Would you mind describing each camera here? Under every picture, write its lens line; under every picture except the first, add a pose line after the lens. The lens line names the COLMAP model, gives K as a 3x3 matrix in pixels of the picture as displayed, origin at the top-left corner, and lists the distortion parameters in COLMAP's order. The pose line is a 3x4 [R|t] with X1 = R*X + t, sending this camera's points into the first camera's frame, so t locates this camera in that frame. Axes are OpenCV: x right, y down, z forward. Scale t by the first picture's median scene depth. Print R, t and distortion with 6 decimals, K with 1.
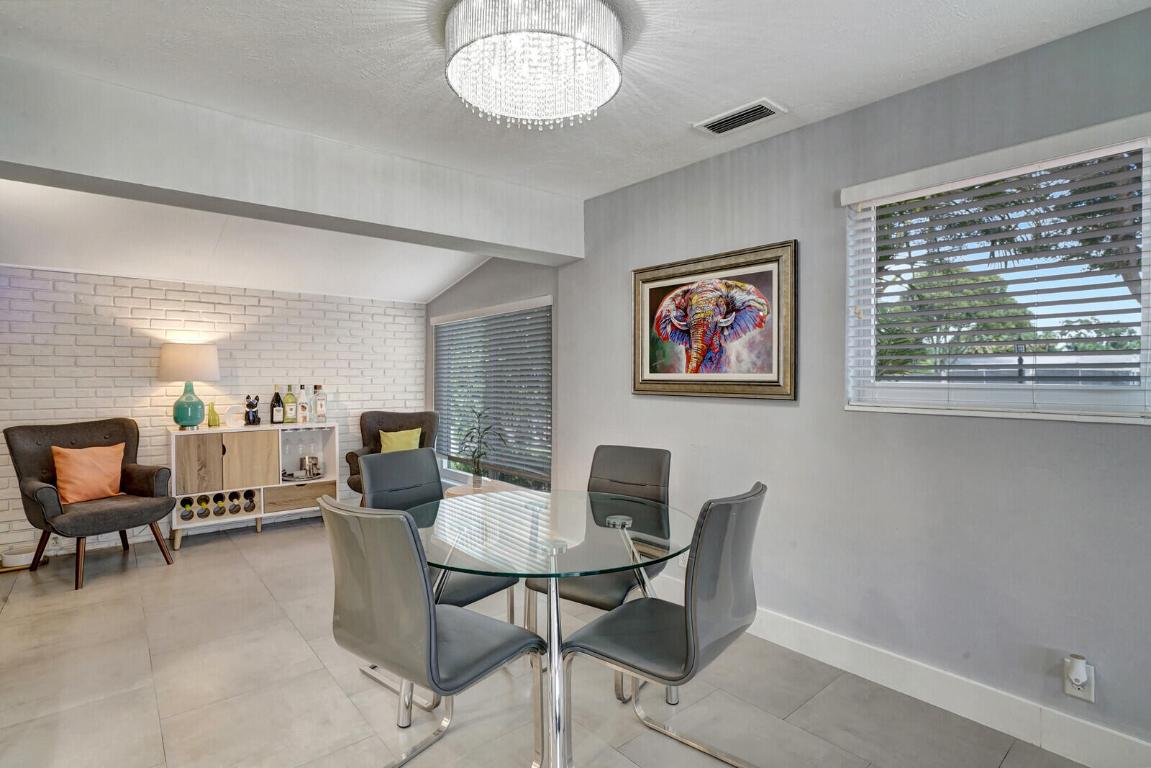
lens RADIAL K [[573.8, 0, 576.8], [0, 573.8, 378.2], [0, 0, 1]] dist [-0.025078, 0.012170]
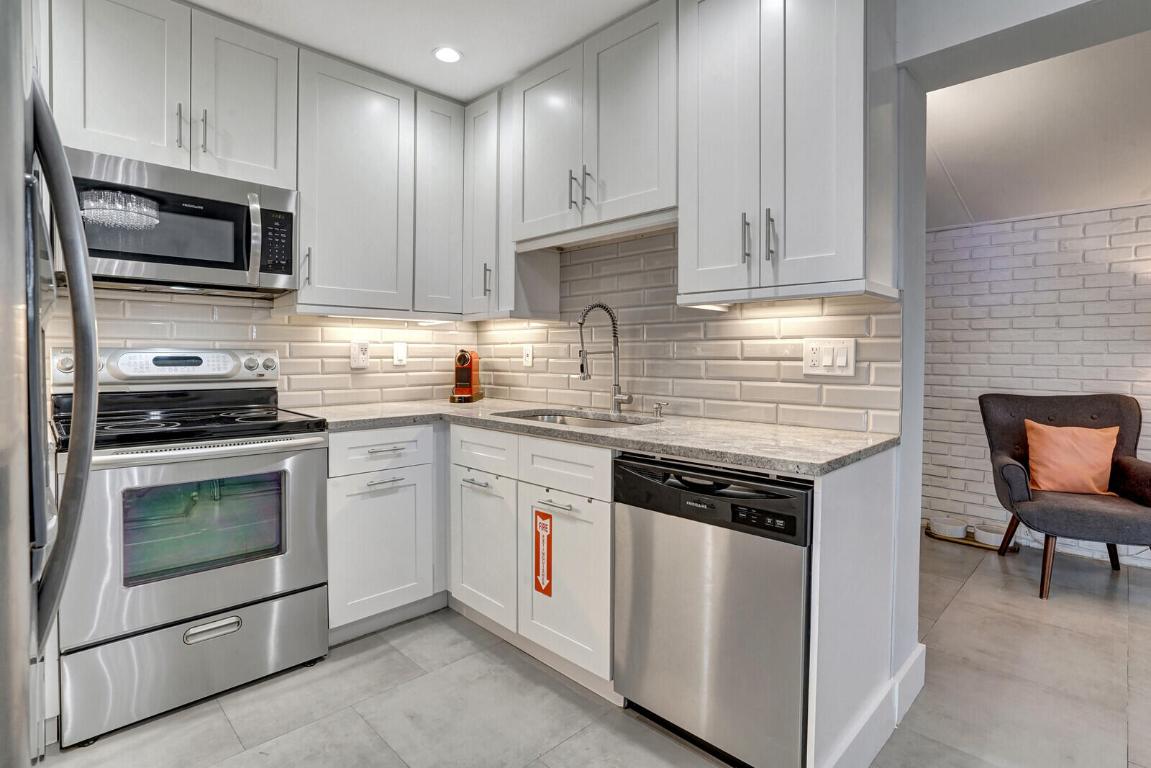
lens RADIAL K [[573.8, 0, 563.6], [0, 573.8, 362.2], [0, 0, 1]] dist [-0.025078, 0.012170]
pose [[0.094310, 0.011120, -0.995481, -0.131118], [-0.018974, 0.999776, 0.009371, 0.037752], [0.995362, 0.018004, 0.094500, 0.212186]]
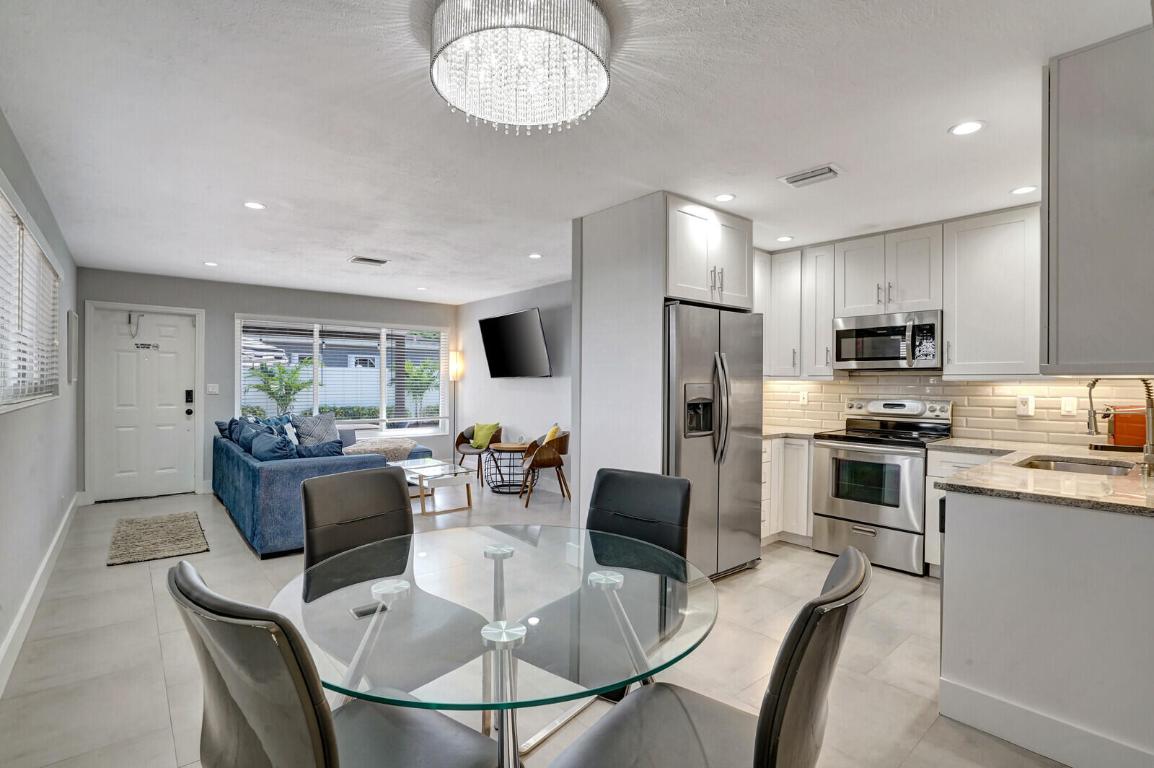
lens RADIAL K [[557.2, 0, 581.8], [0, 557.2, 386.8], [0, 0, 1]] dist [-0.016126, 0.002291]
pose [[-0.999902, -0.011030, -0.008628, -0.107911], [-0.011227, 0.999669, 0.023143, -0.009128], [0.008370, 0.023237, -0.999695, 1.016289]]
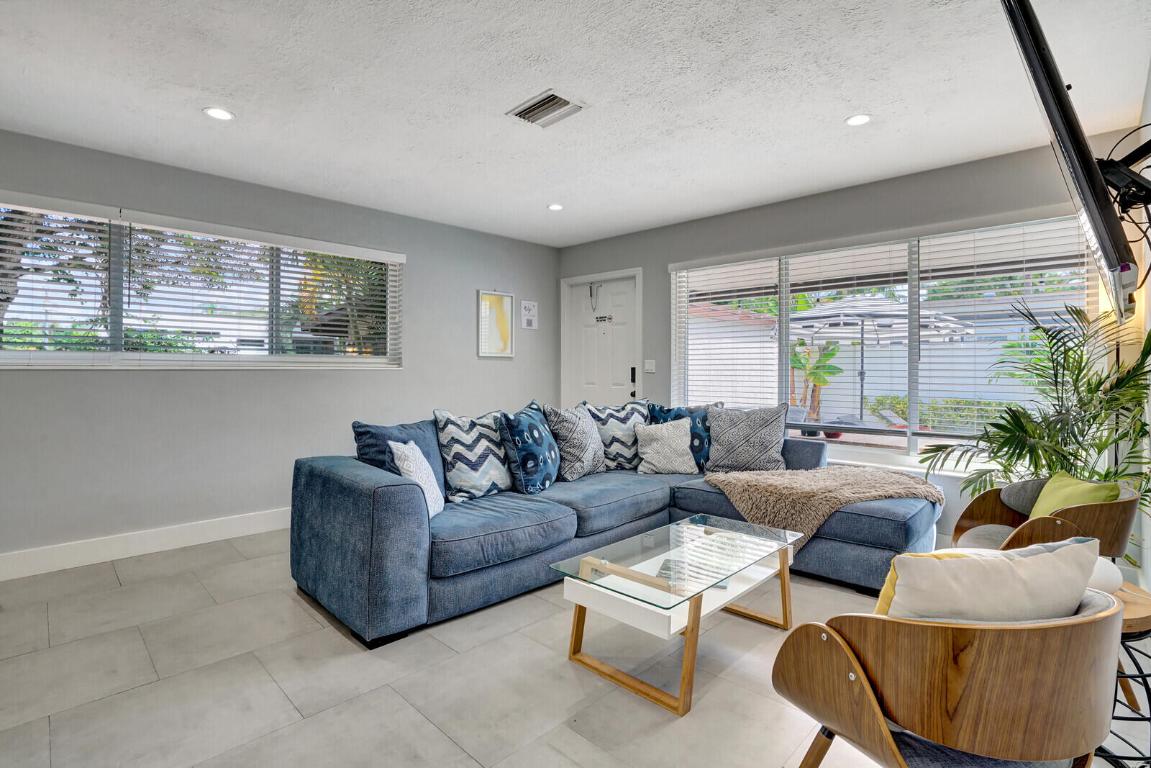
lens RADIAL K [[555.7, 0, 566.4], [0, 555.7, 363.4], [0, 0, 1]] dist [-0.016126, 0.002291]
pose [[-0.110696, 0.004626, 0.993844, -0.300278], [0.007403, 0.999965, -0.003830, 0.045681], [-0.993827, 0.006934, -0.110726, -0.325572]]
